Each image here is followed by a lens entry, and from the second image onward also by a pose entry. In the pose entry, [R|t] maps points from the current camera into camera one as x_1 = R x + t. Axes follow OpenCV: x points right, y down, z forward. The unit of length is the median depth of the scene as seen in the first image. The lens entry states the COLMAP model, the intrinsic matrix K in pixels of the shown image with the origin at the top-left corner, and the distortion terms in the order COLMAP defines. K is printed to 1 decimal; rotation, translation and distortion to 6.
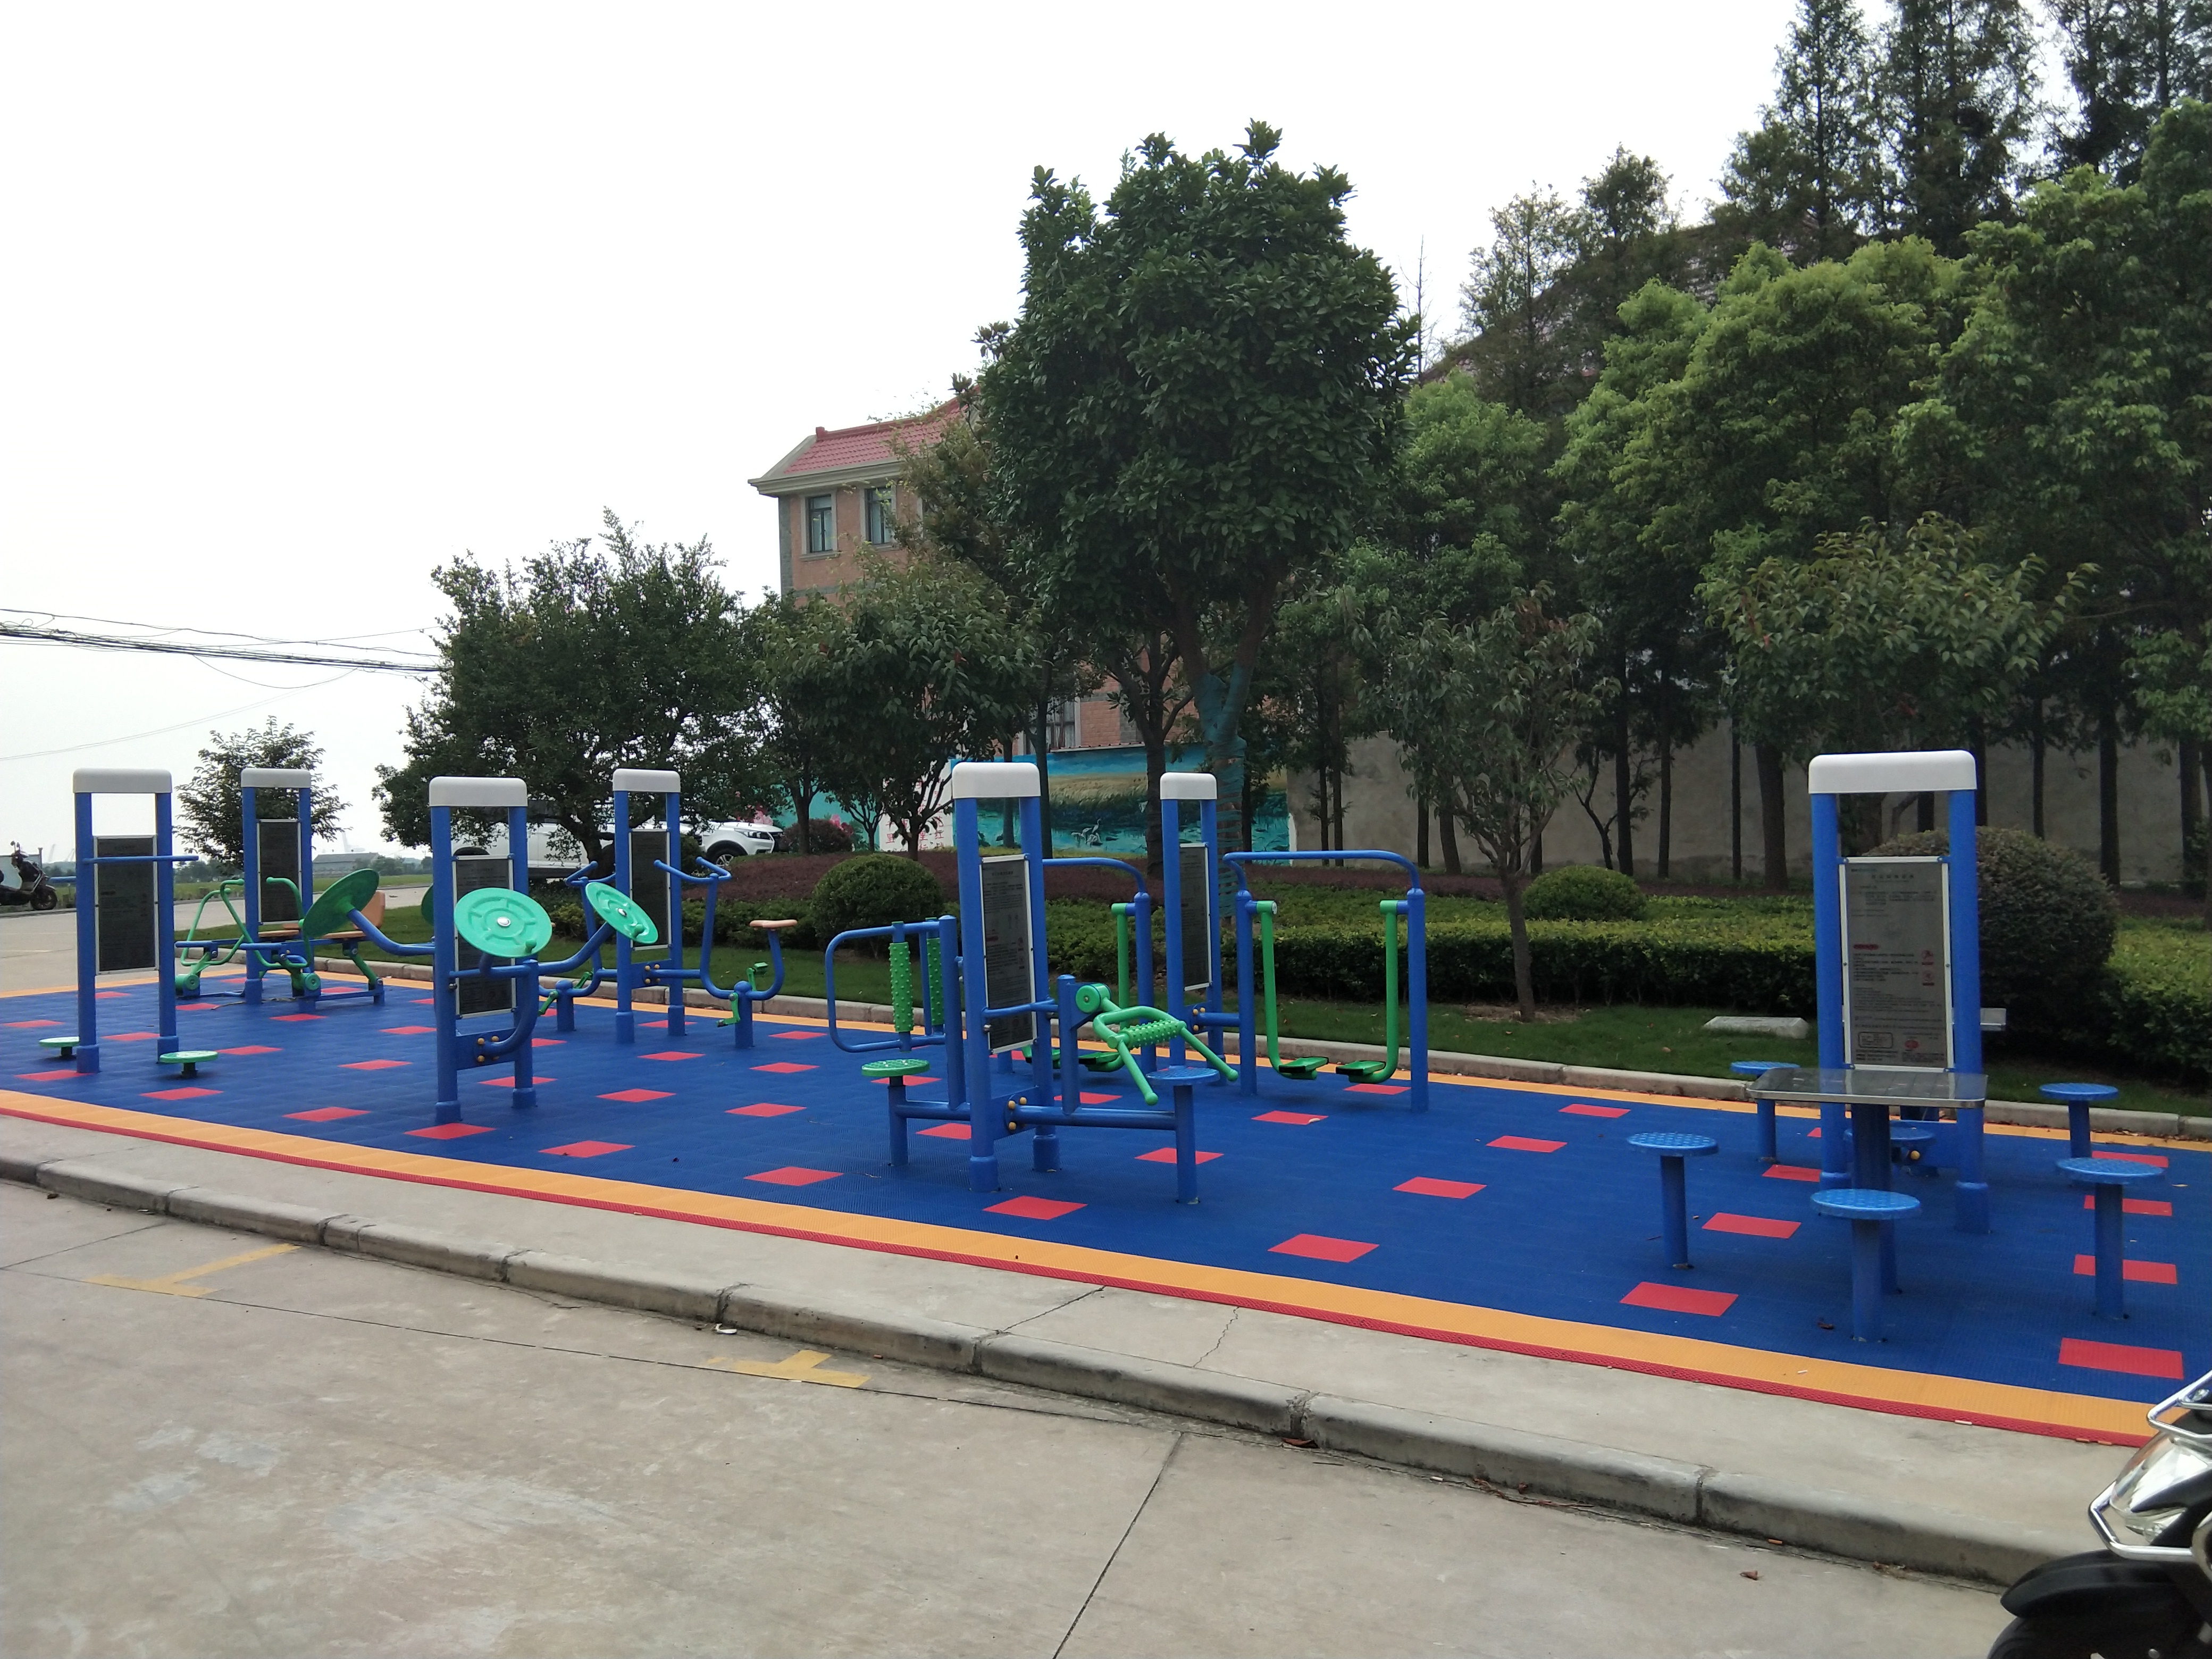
lens RADIAL K [[1751.0, 0, 1093.0], [0, 1751.0, 813.4], [0, 0, 1]] dist [0.091110, -0.141039]
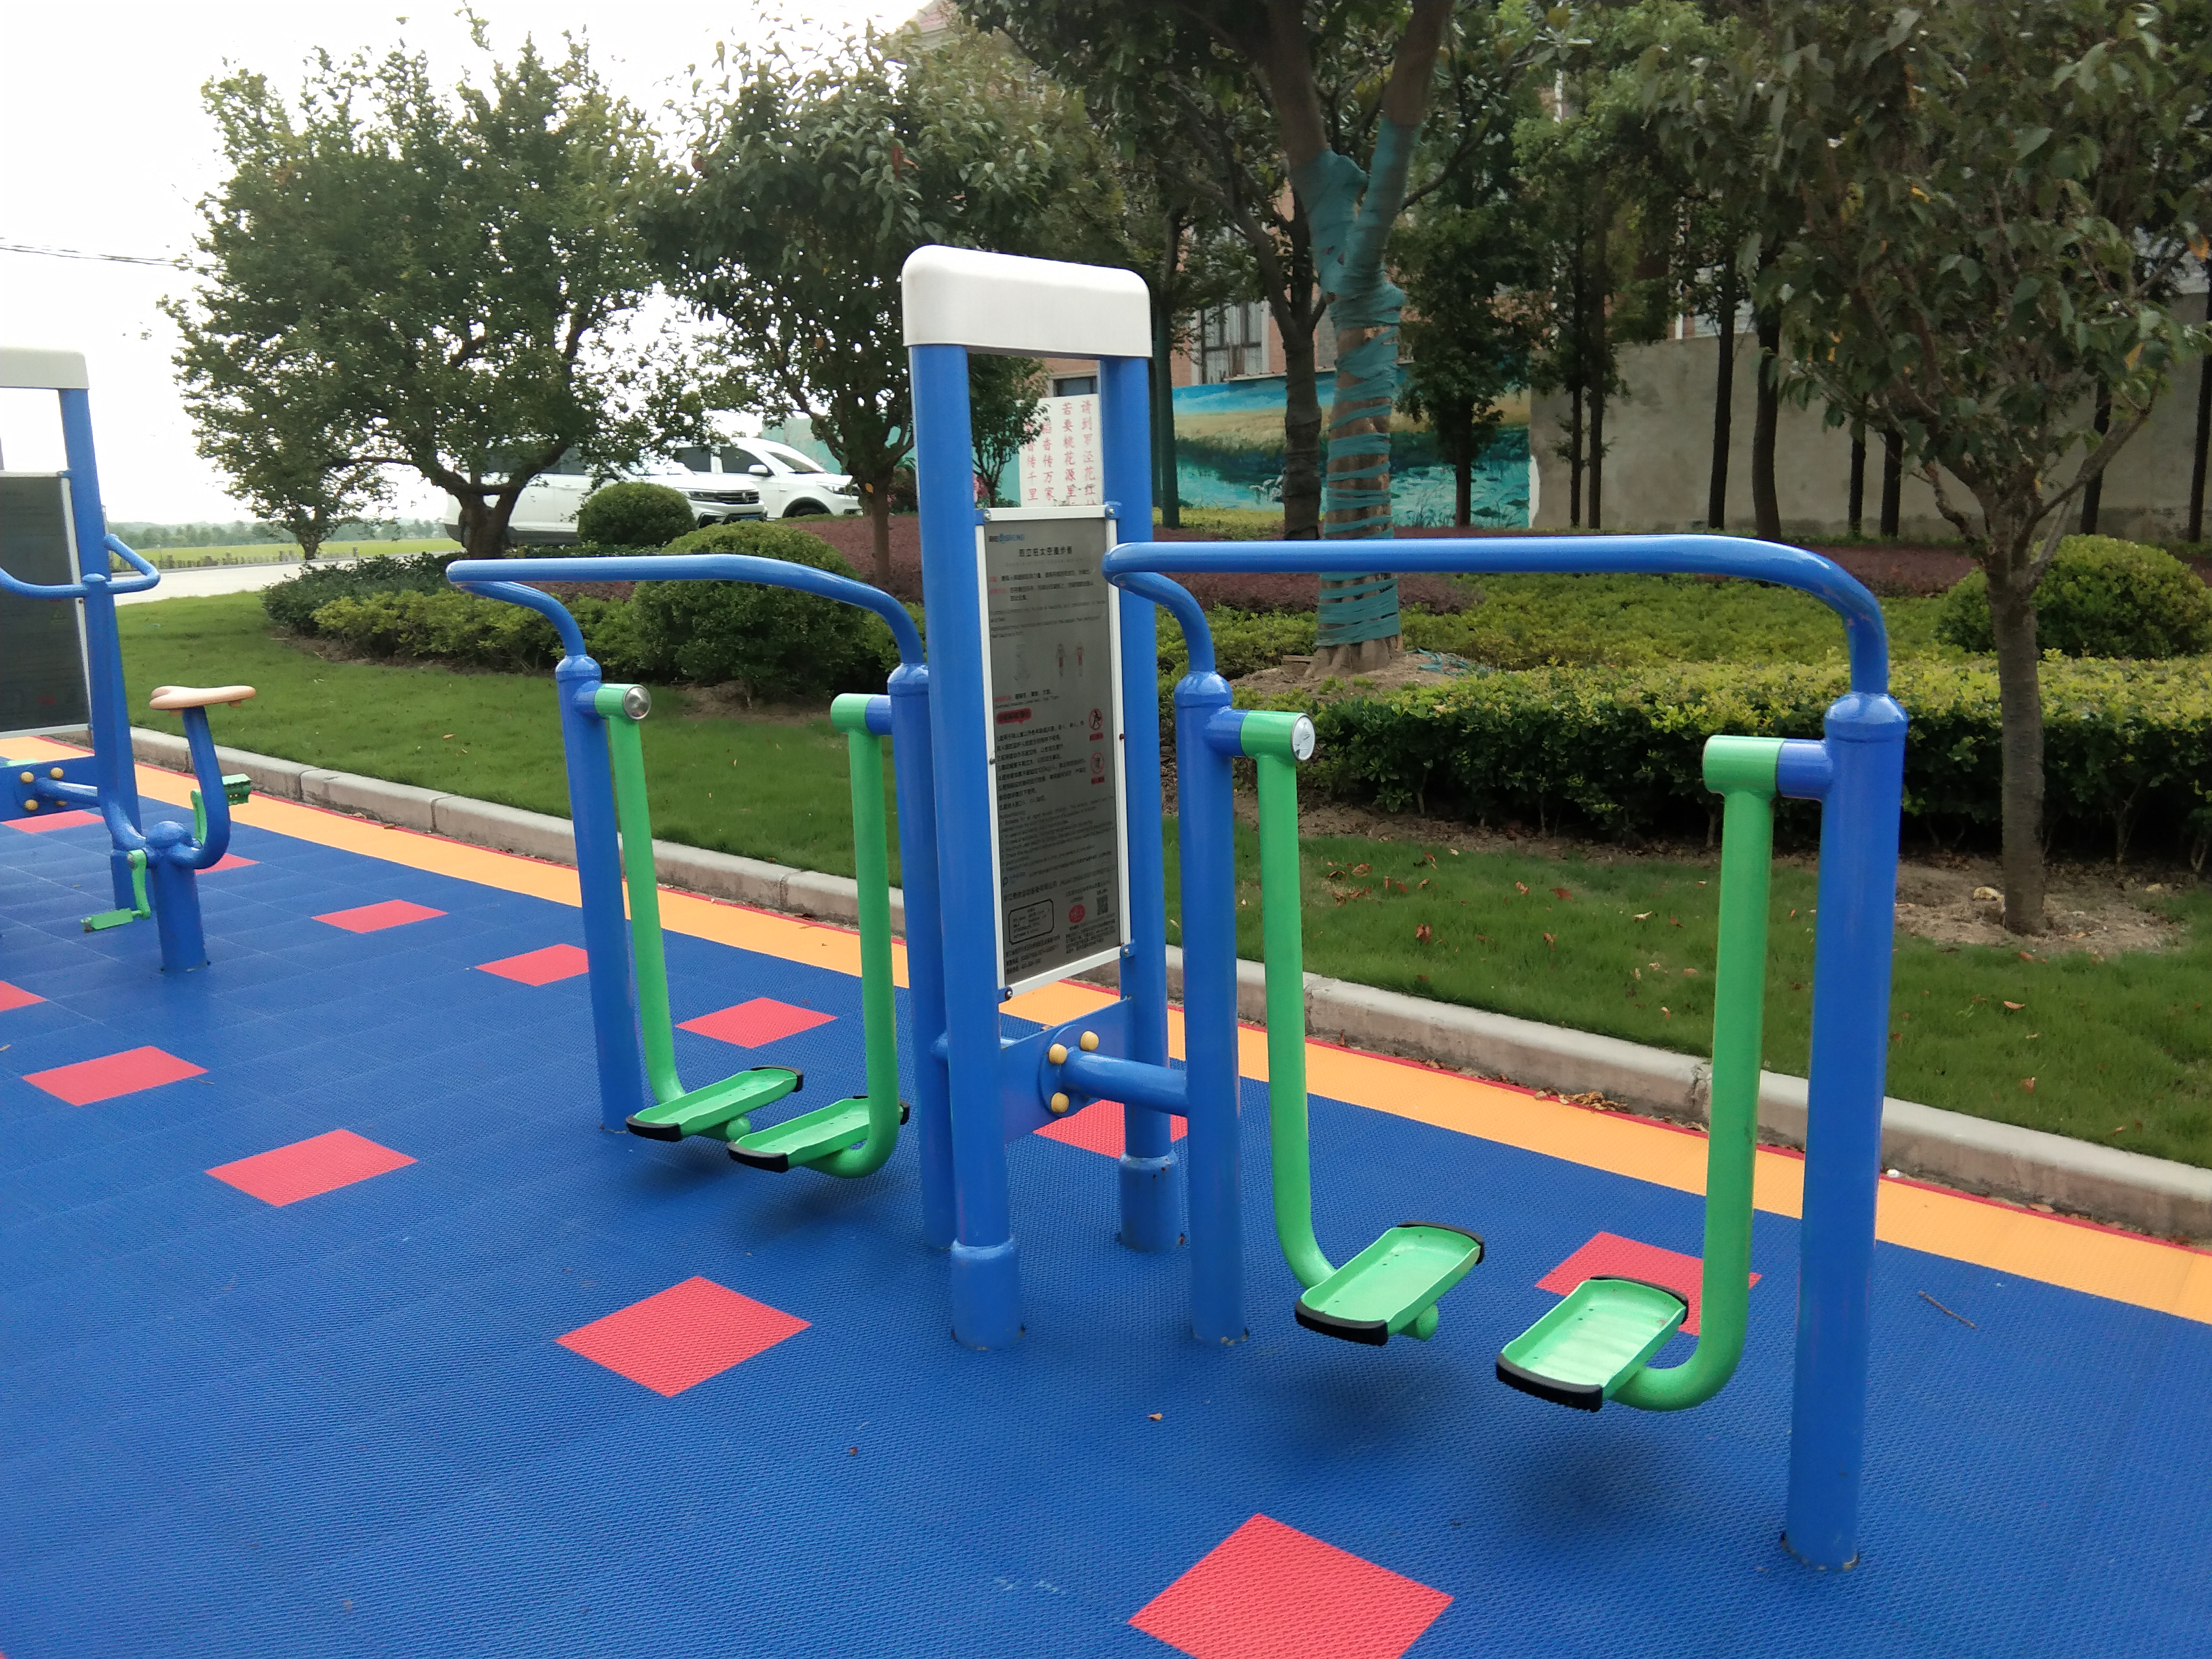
lens RADIAL K [[1751.0, 0, 1093.0], [0, 1751.0, 813.4], [0, 0, 1]] dist [0.091110, -0.141039]
pose [[0.990623, 0.018231, -0.135404, 0.077053], [0.008288, 0.981214, 0.192746, 0.007999], [0.136374, -0.192061, 0.971861, 0.512193]]
